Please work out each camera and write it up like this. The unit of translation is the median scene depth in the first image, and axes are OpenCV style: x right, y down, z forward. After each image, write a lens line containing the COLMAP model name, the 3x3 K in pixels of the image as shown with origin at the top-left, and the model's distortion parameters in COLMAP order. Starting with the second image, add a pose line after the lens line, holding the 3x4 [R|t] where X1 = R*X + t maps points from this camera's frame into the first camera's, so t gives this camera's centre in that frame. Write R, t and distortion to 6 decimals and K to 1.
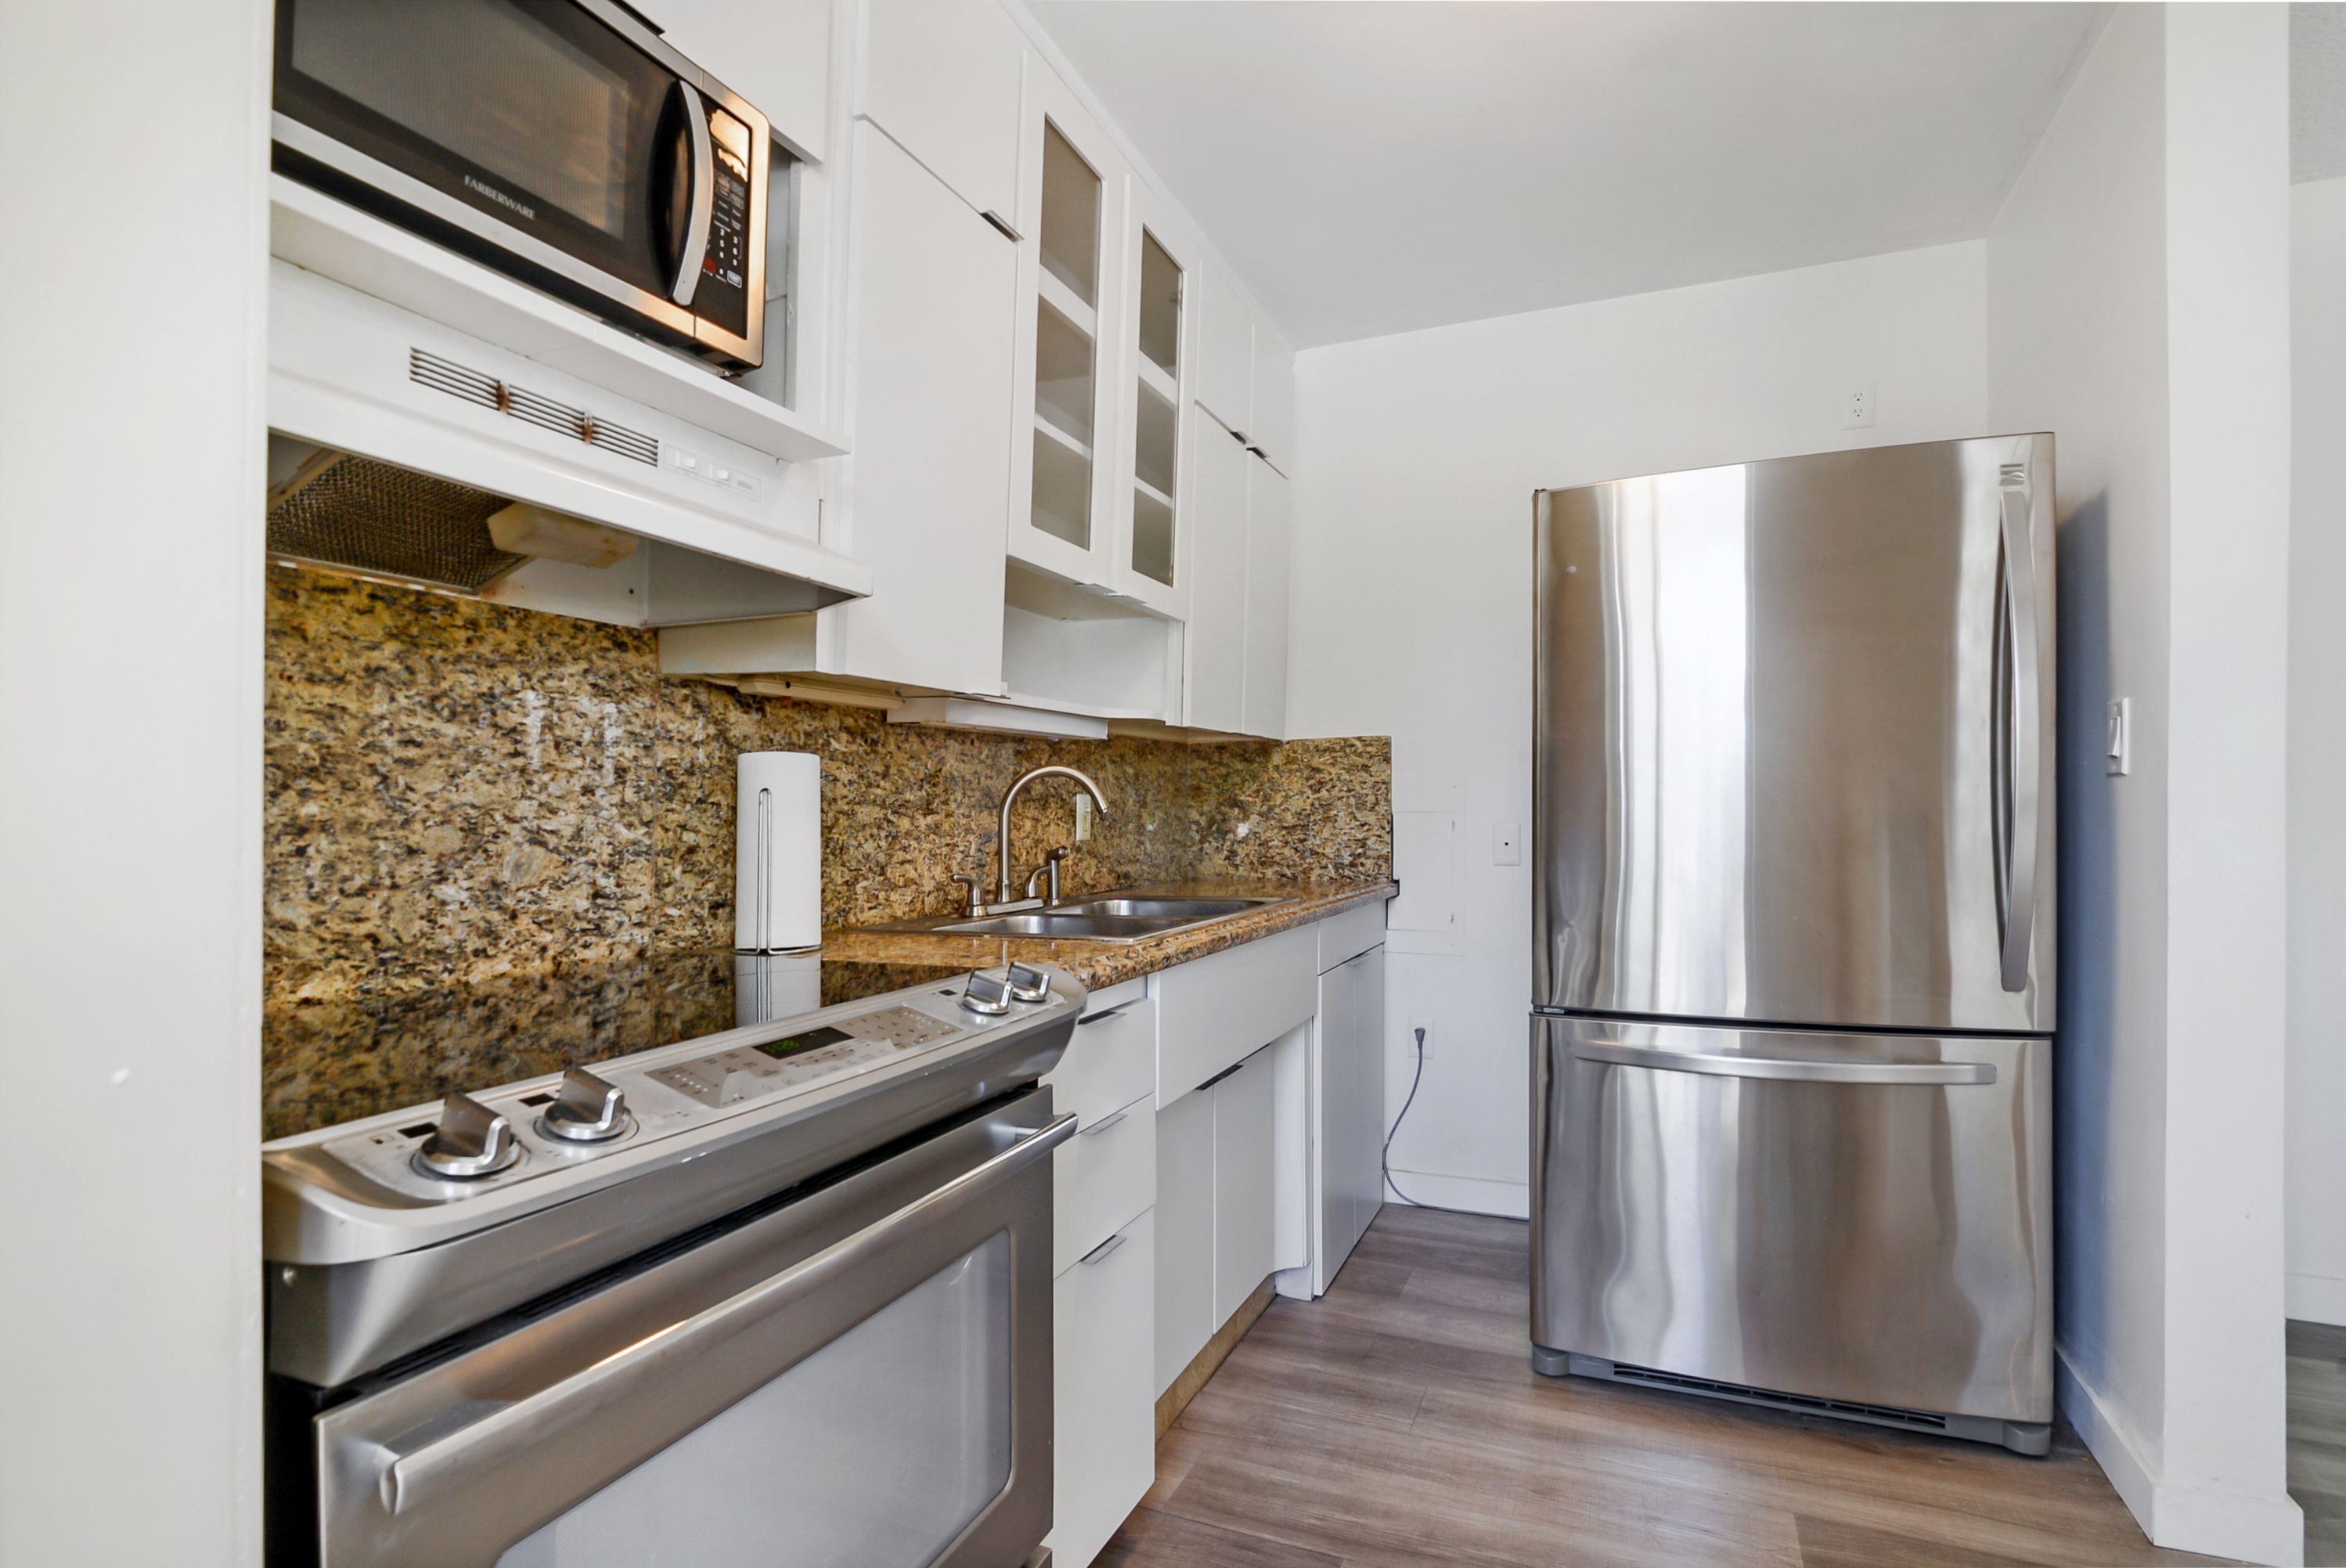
lens RADIAL K [[1073.0, 0, 1176.7], [0, 1073.0, 819.4], [0, 0, 1]] dist [-0.020739, -0.000216]
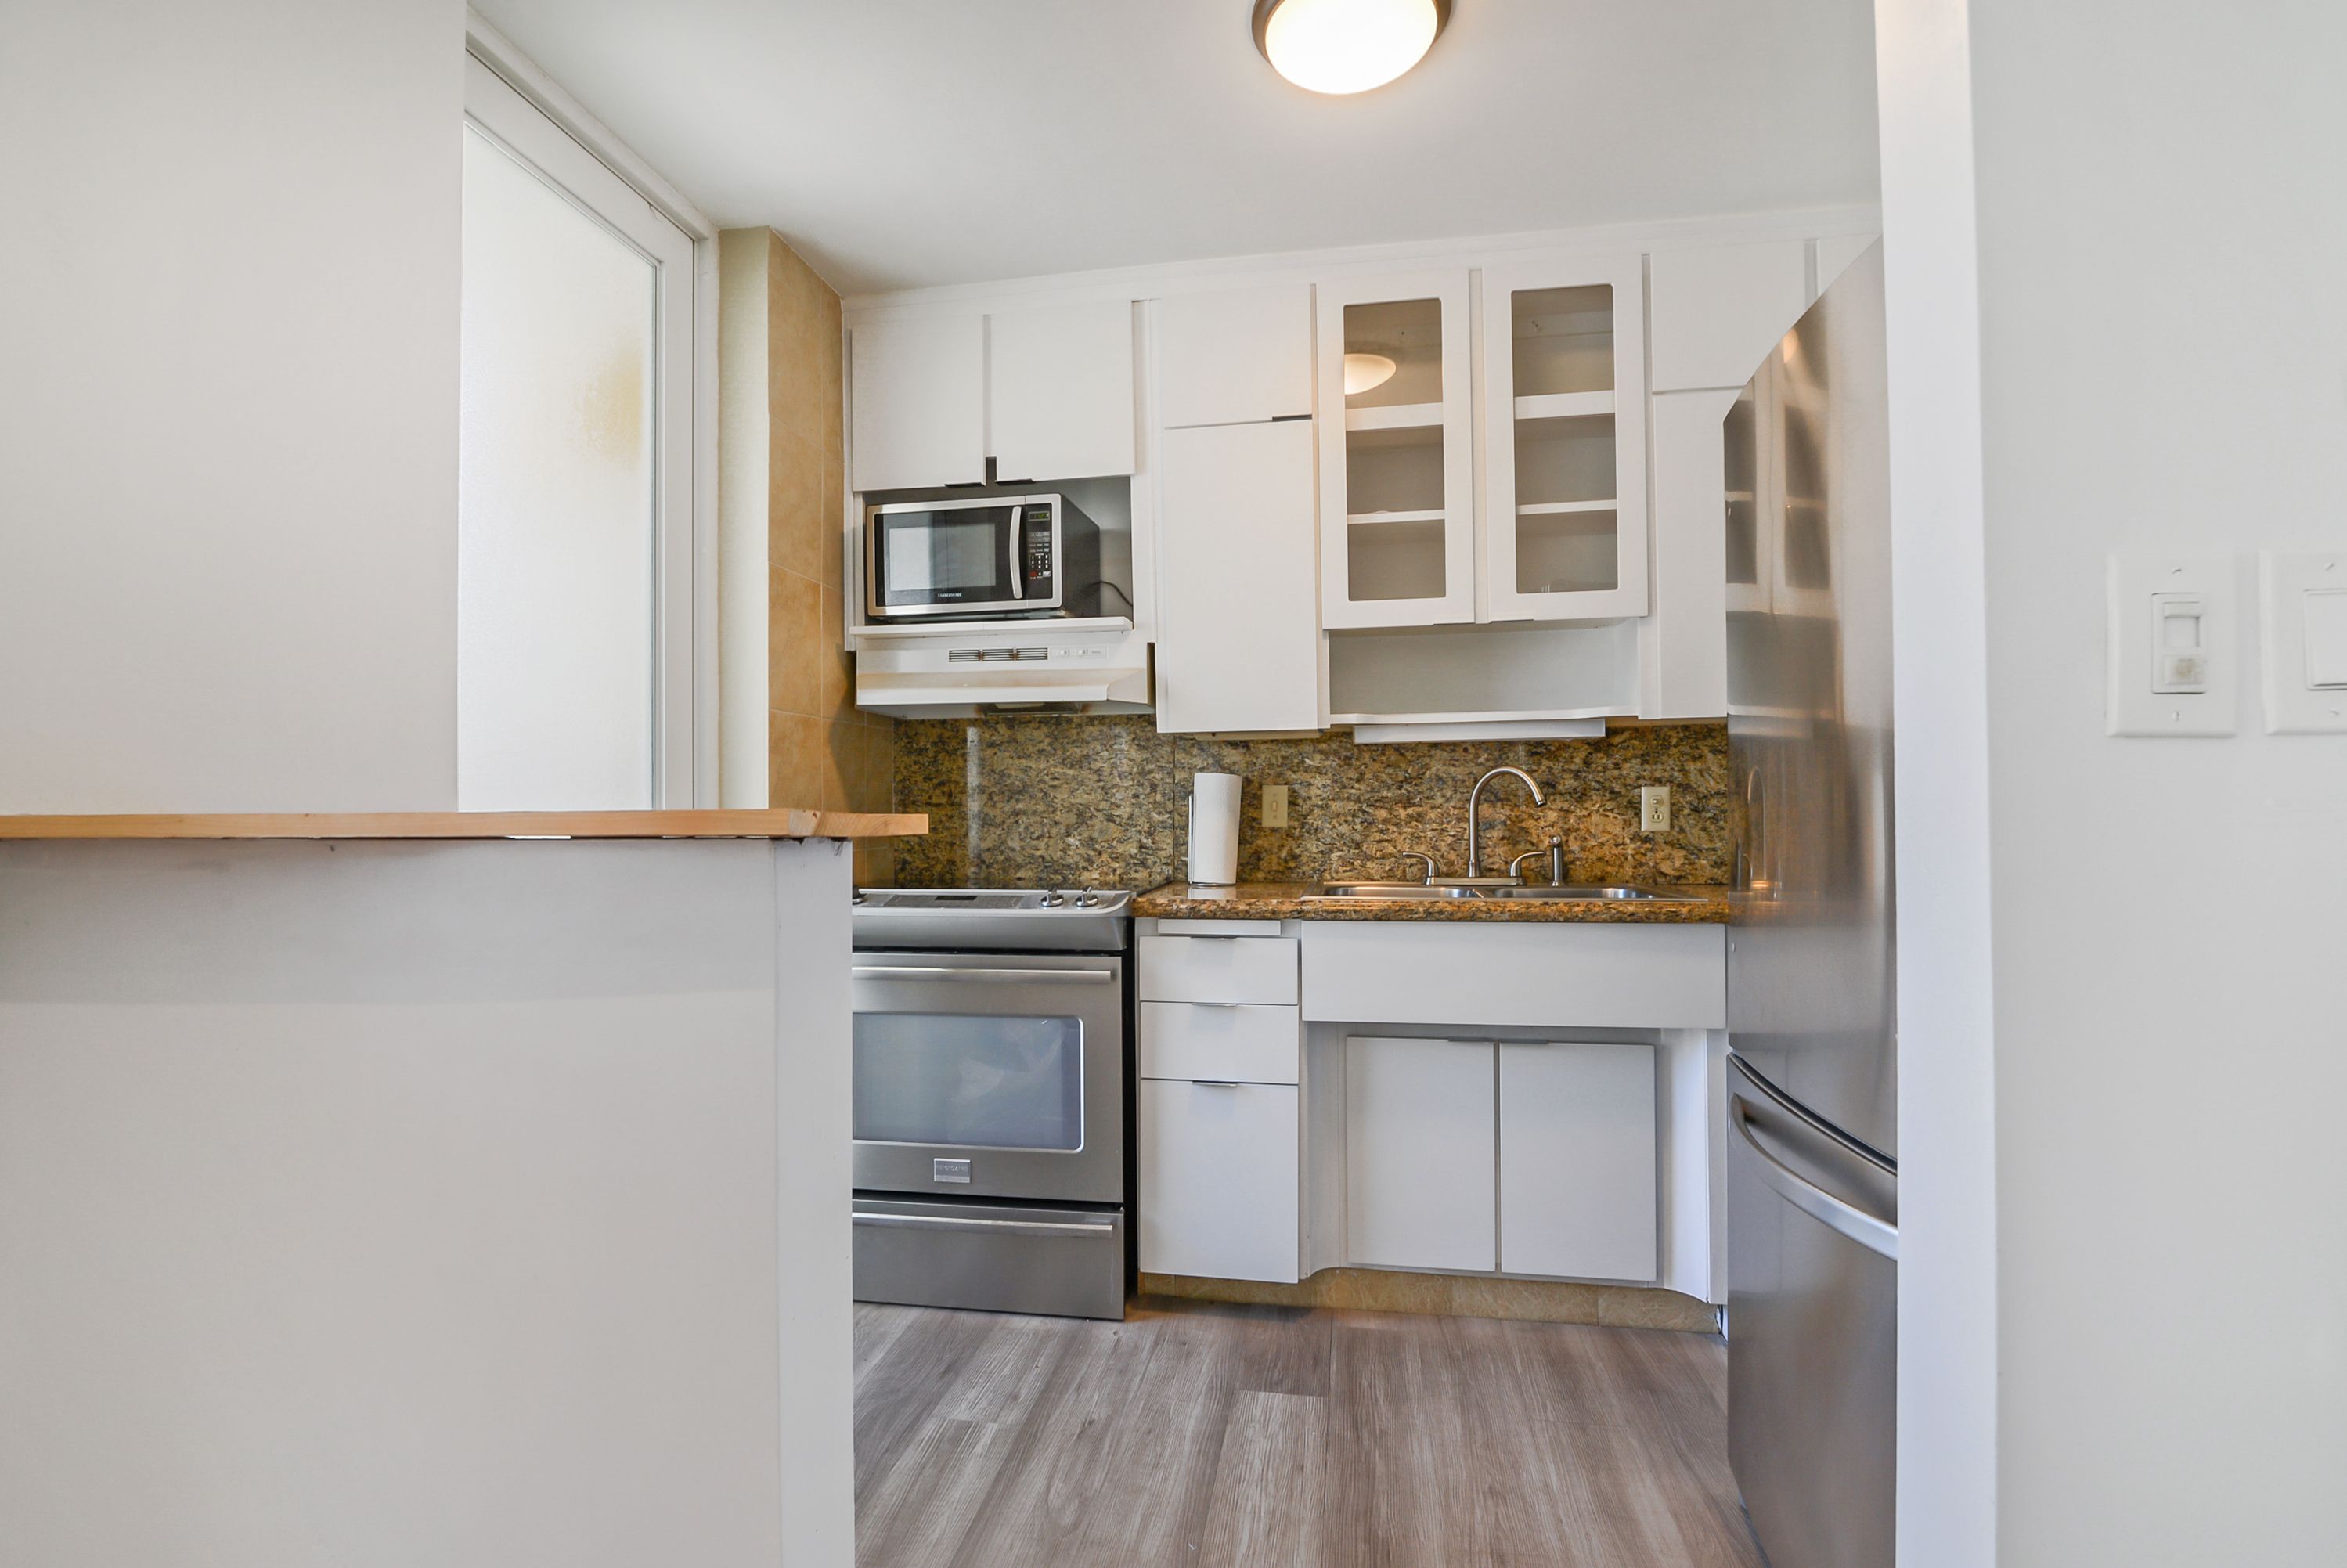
lens RADIAL K [[1073.4, 0, 1165.3], [0, 1073.4, 782.2], [0, 0, 1]] dist [-0.020739, -0.000216]
pose [[0.248290, -0.018790, -0.968503, 1.404068], [-0.000477, 0.999809, -0.019519, -0.012809], [0.968686, 0.005308, 0.248234, 0.509711]]
